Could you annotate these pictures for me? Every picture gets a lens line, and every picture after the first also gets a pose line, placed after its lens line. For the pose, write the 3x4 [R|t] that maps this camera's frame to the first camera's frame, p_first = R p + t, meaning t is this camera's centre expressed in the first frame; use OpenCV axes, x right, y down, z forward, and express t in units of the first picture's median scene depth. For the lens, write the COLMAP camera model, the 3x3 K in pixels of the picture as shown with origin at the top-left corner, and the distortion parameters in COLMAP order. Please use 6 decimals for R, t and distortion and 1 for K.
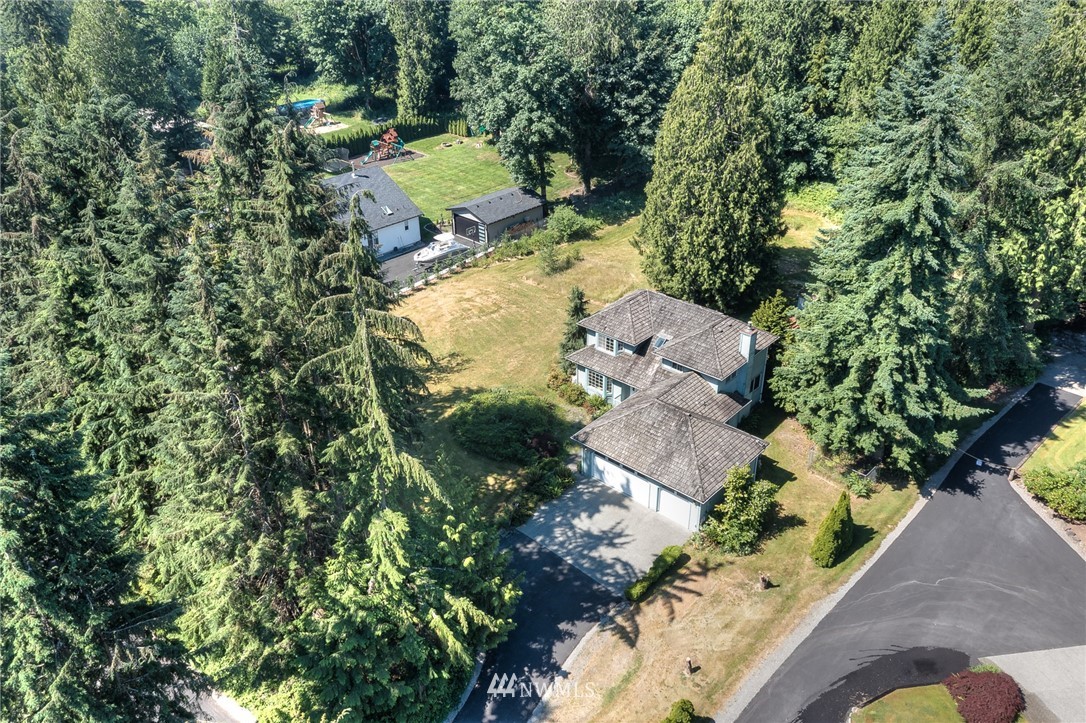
lens RADIAL K [[843.9, 0, 547.7], [0, 843.9, 369.0], [0, 0, 1]] dist [0.047211, 0.020975]
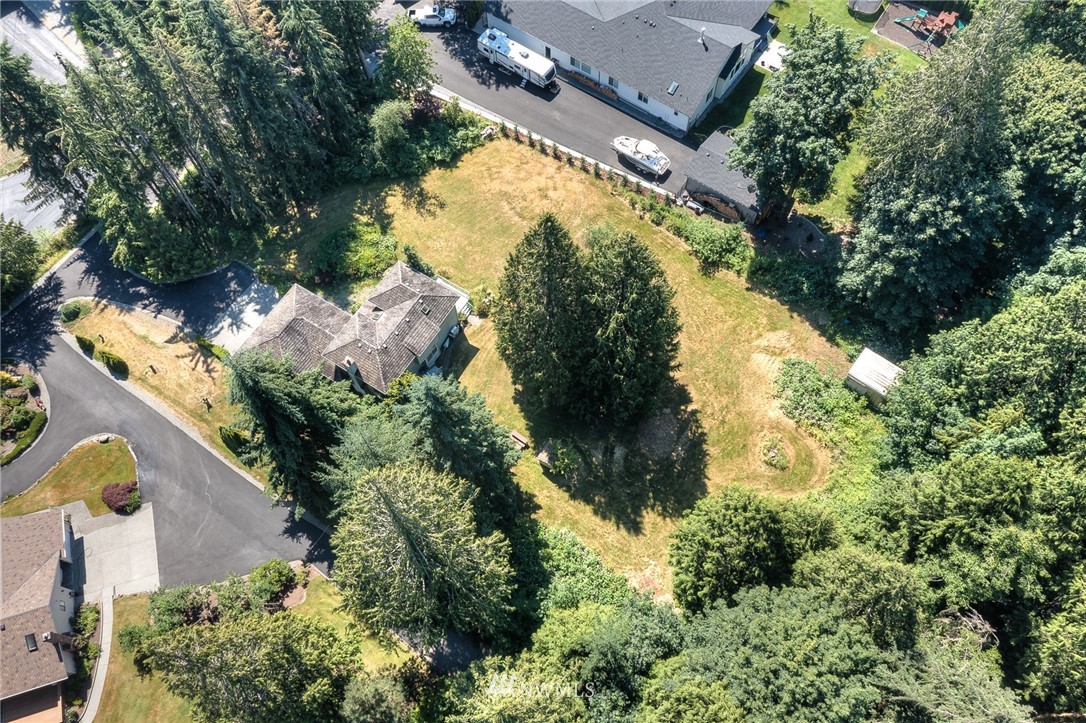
lens RADIAL K [[843.9, 0, 537.0], [0, 843.9, 367.6], [0, 0, 1]] dist [0.047211, 0.020975]
pose [[0.154170, 0.899756, -0.408254, 0.738296], [-0.486077, 0.428802, 0.761484, -1.066395], [0.860210, 0.081045, 0.503459, 0.495395]]
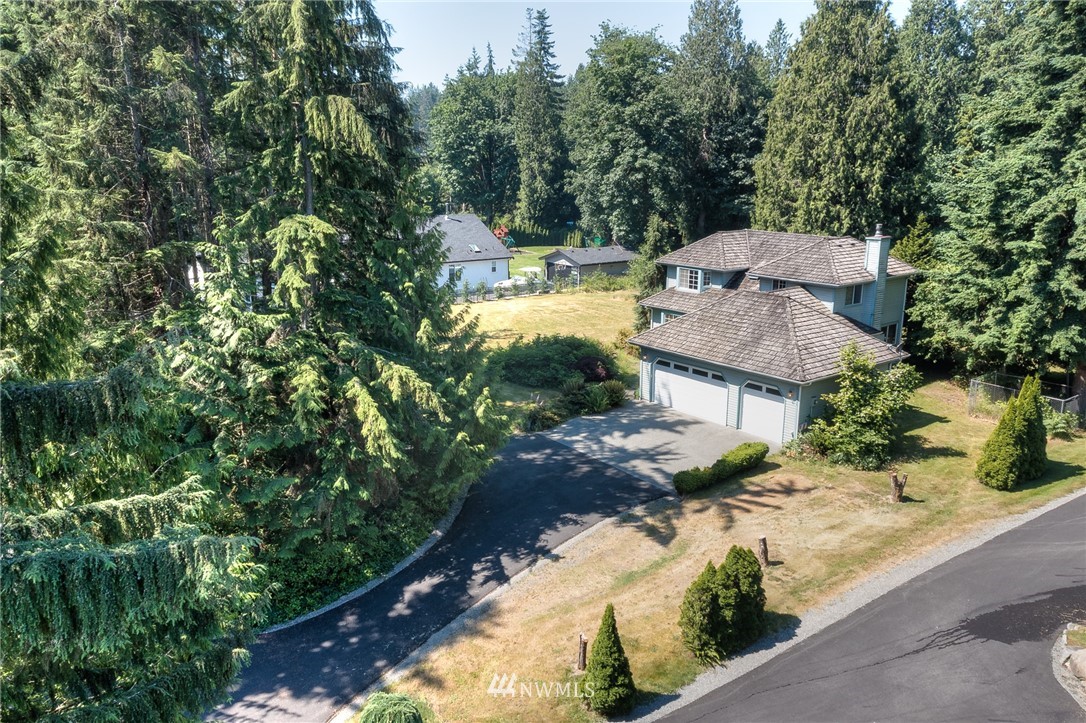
lens RADIAL K [[843.9, 0, 548.0], [0, 843.9, 369.0], [0, 0, 1]] dist [0.047211, 0.020975]
pose [[0.984781, 0.057735, -0.163928, 0.069391], [-0.102159, 0.955354, -0.277239, 0.264780], [0.140603, 0.289766, 0.946713, 0.240775]]
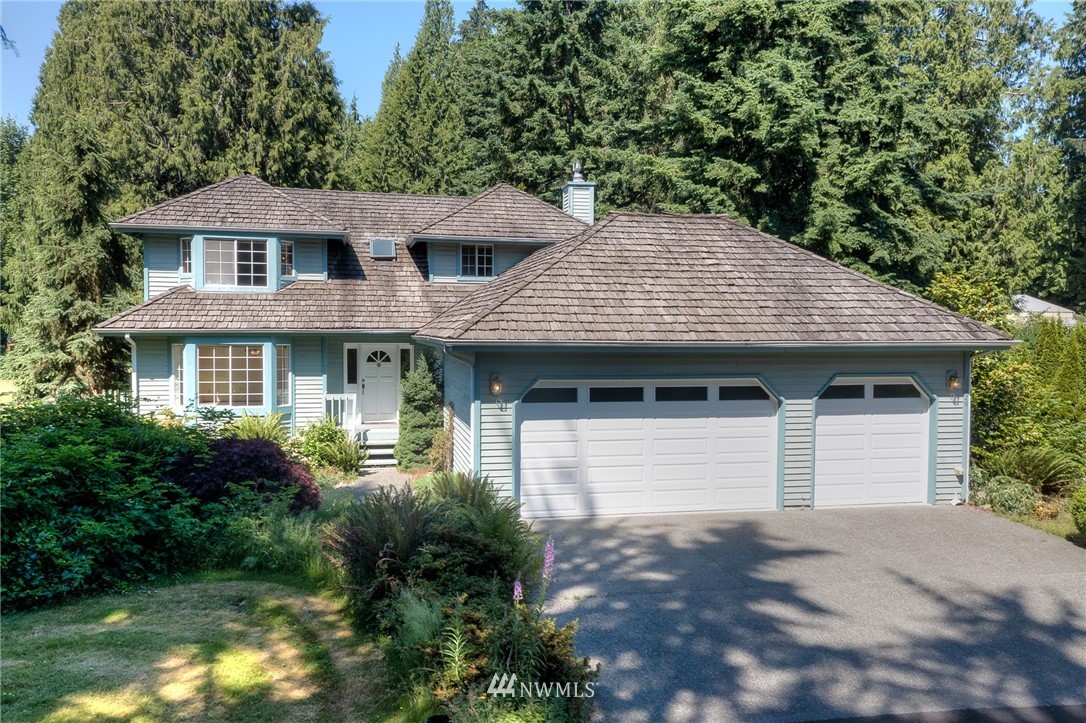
lens RADIAL K [[843.9, 0, 544.9], [0, 843.9, 349.9], [0, 0, 1]] dist [0.047211, 0.020975]
pose [[0.583897, -0.004527, 0.811815, -0.120389], [0.405245, 0.868112, -0.286631, 0.133031], [-0.703449, 0.496347, 0.508722, 0.716516]]
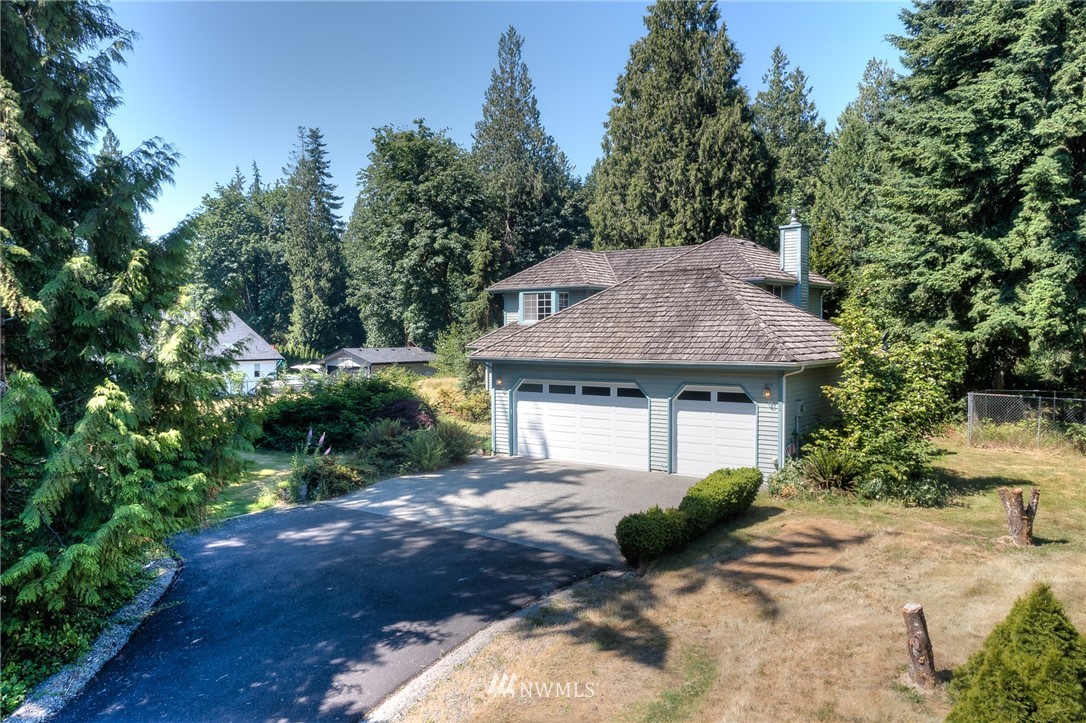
lens RADIAL K [[843.9, 0, 548.6], [0, 843.9, 366.5], [0, 0, 1]] dist [0.047211, 0.020975]
pose [[0.996402, 0.006006, 0.084539, 0.027490], [0.034915, 0.879819, -0.474025, 0.253085], [-0.077226, 0.475271, 0.876444, 0.493973]]
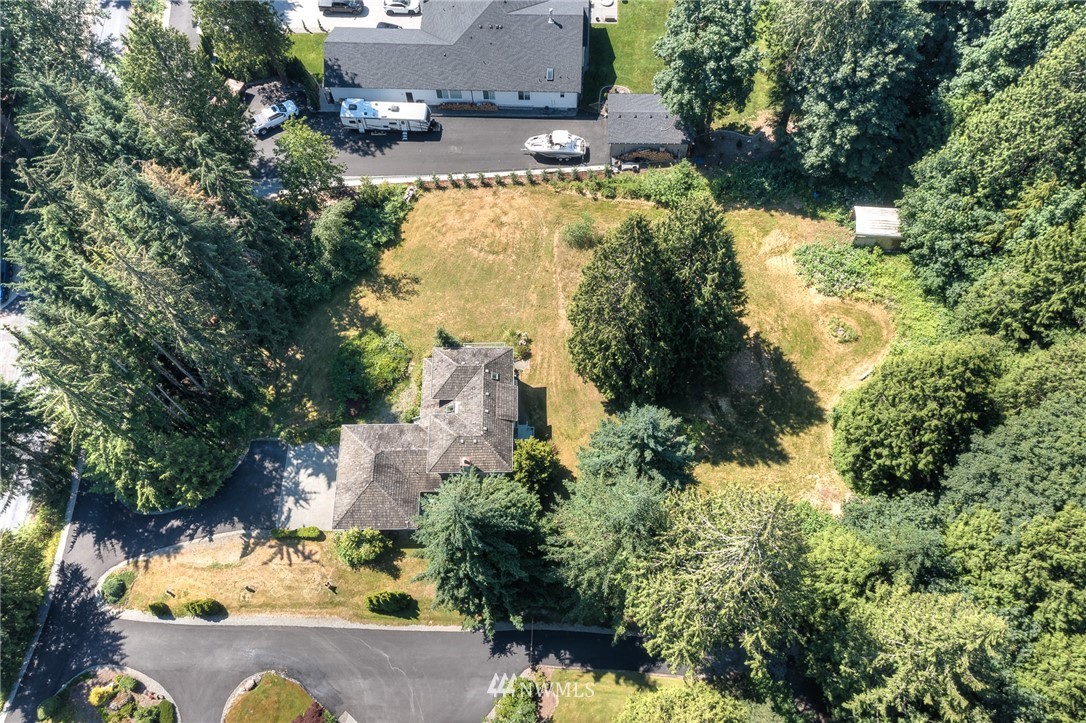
lens RADIAL K [[843.9, 0, 527.0], [0, 843.9, 375.7], [0, 0, 1]] dist [0.047211, 0.020975]
pose [[0.668826, 0.677370, -0.306336, 0.525860], [-0.371939, 0.661674, 0.651036, -0.873151], [0.643687, -0.321491, 0.694486, 0.174025]]
